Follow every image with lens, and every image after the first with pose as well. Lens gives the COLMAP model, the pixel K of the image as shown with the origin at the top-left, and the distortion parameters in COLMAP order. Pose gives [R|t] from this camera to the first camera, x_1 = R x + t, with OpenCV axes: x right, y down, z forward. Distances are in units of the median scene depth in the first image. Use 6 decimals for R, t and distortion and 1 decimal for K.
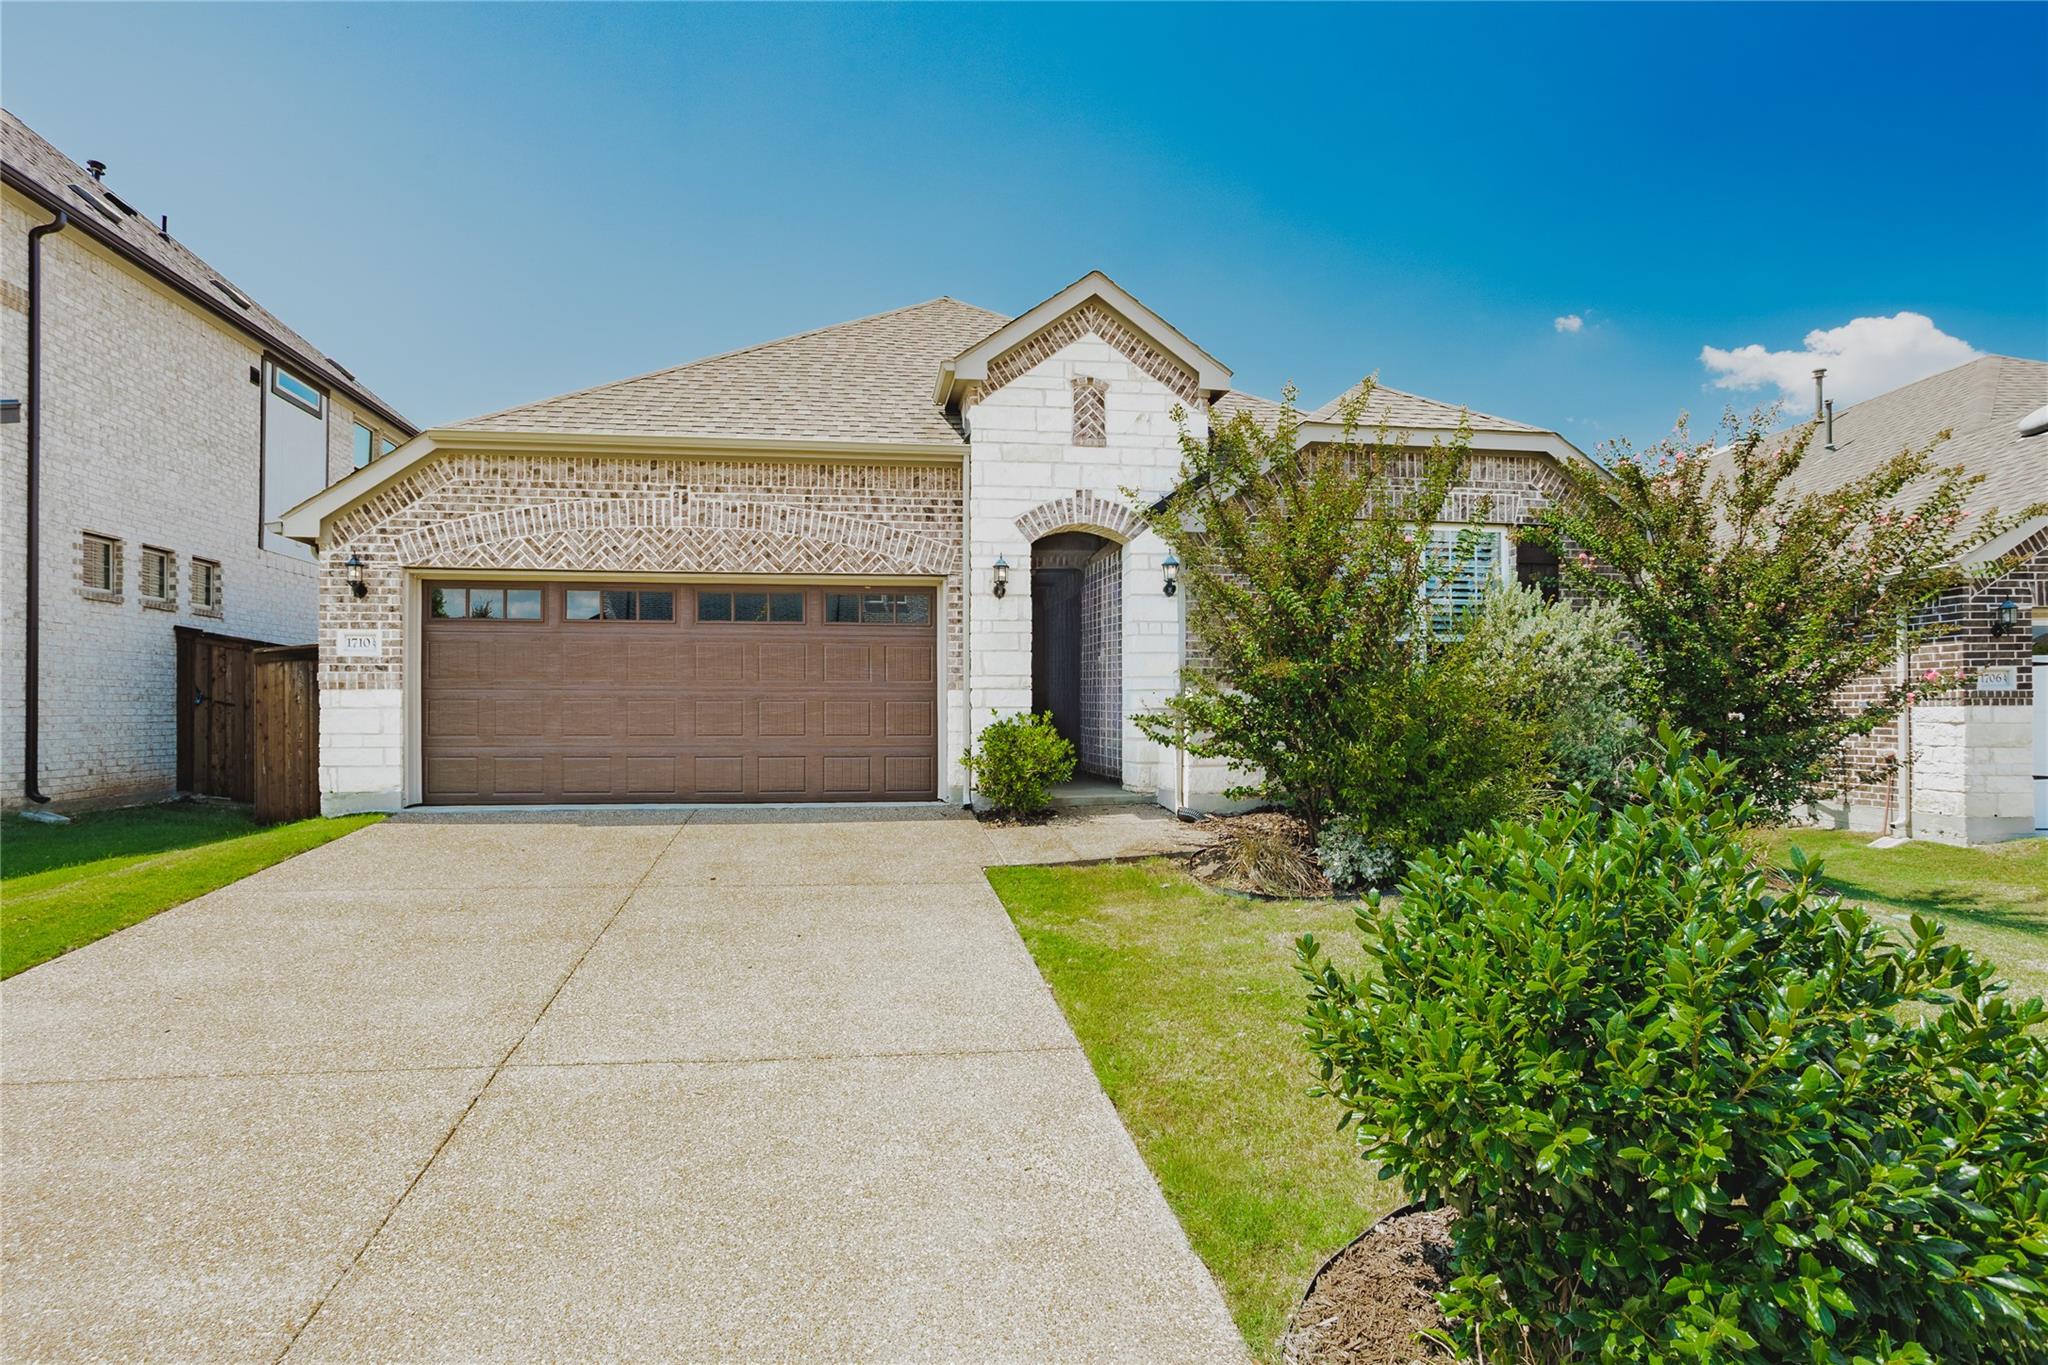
lens RADIAL K [[1016.3, 0, 1023.4], [0, 1016.3, 691.0], [0, 0, 1]] dist [-0.035683, 0.018476]
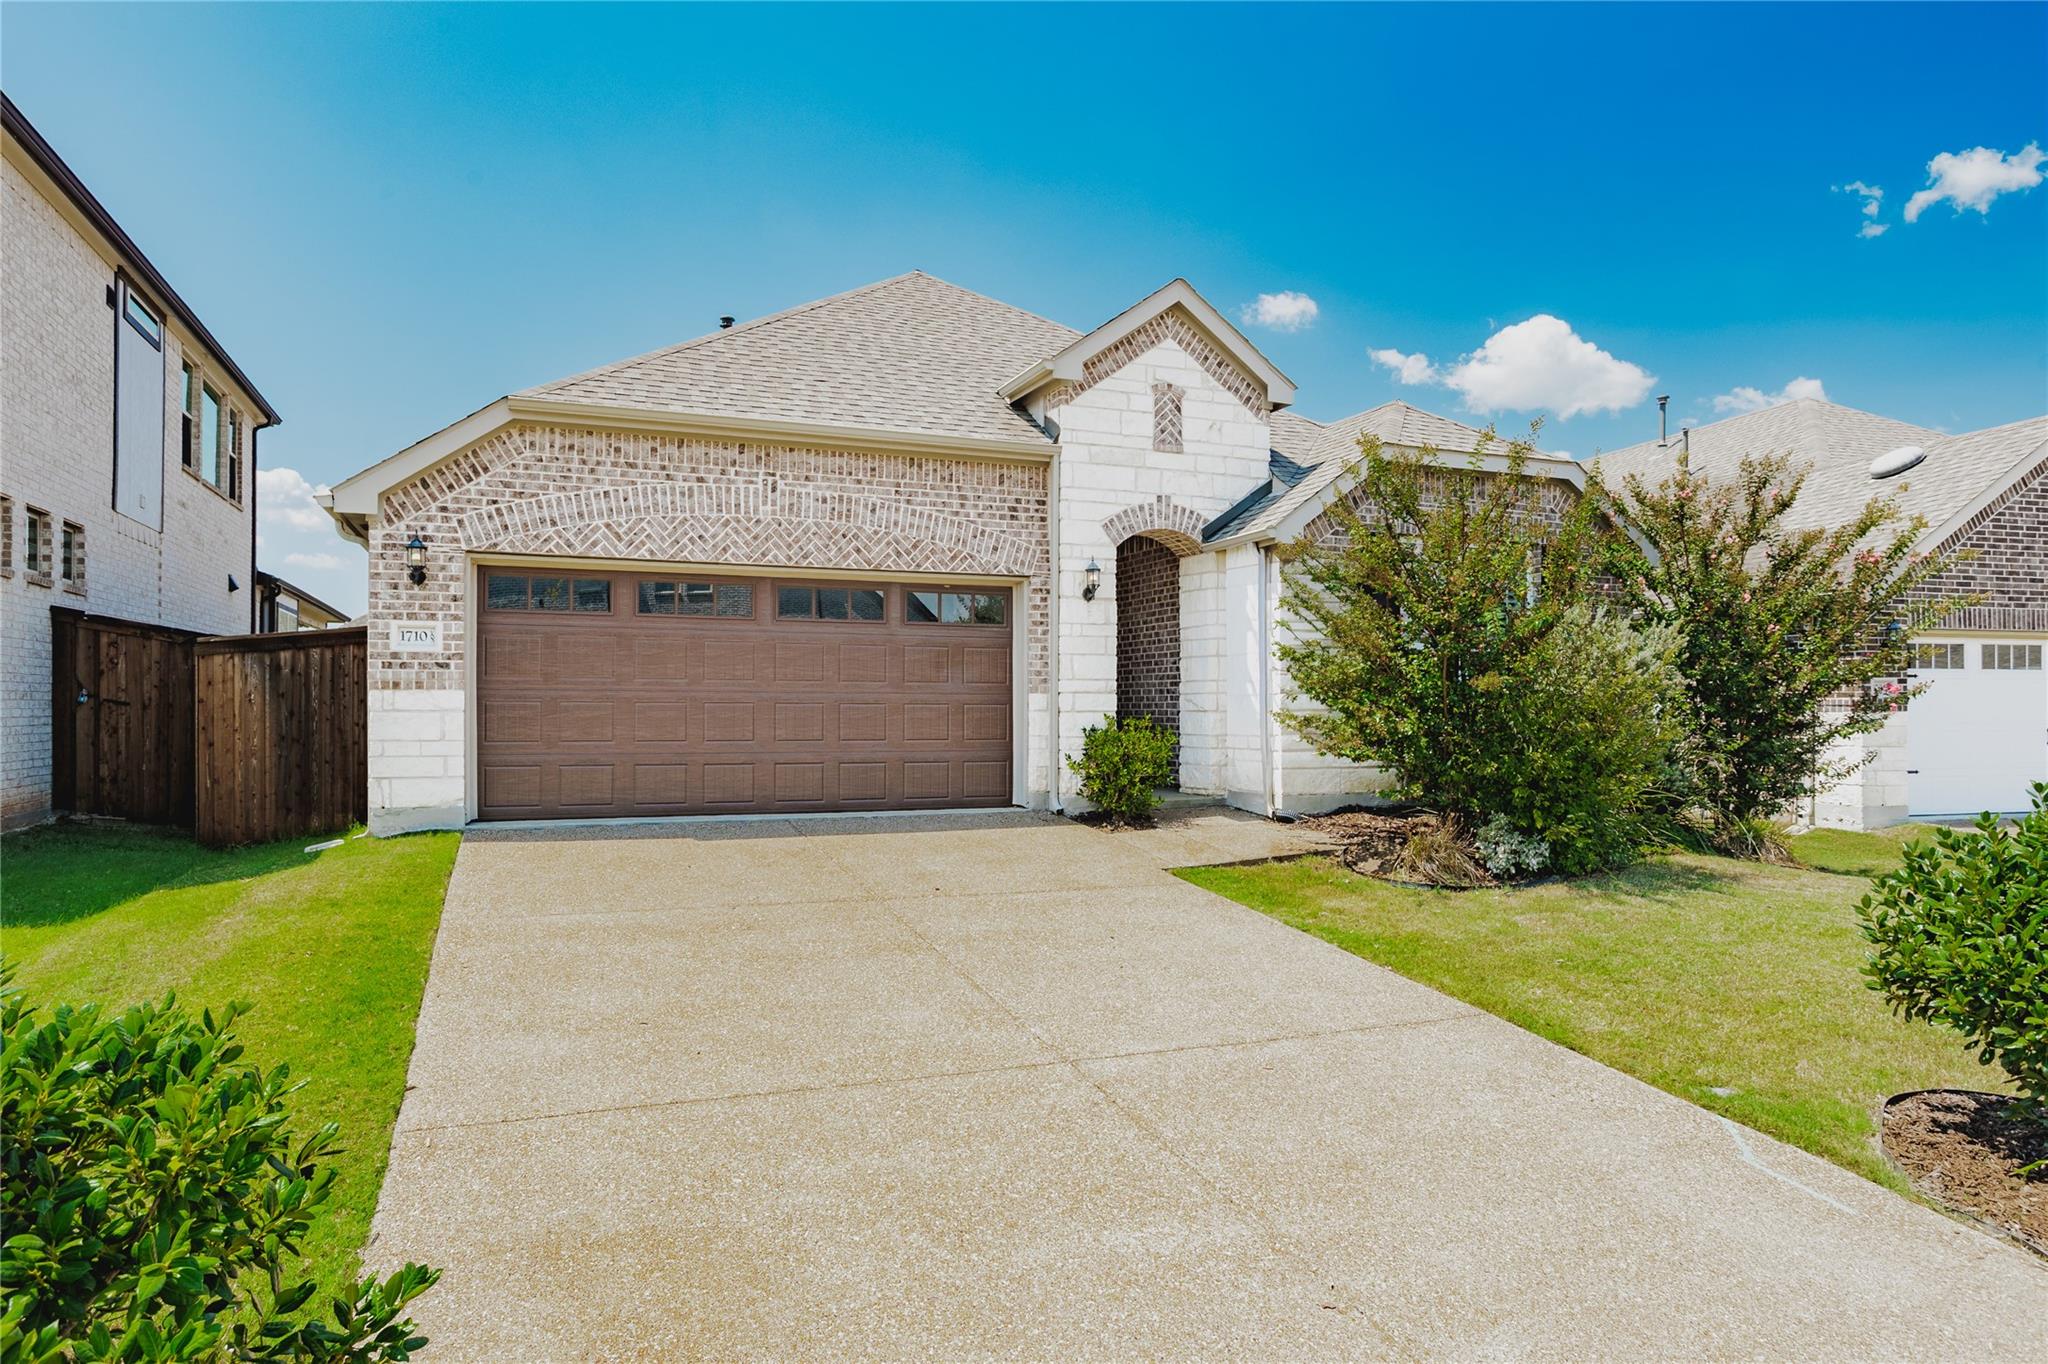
lens RADIAL K [[1122.7, 0, 1025.1], [0, 1122.7, 686.7], [0, 0, 1]] dist [-0.020521, 0.008093]
pose [[0.975115, 0.007566, 0.221572, -0.331241], [-0.008213, 0.999964, 0.002000, -0.009706], [-0.221549, -0.003770, 0.975142, -0.057830]]
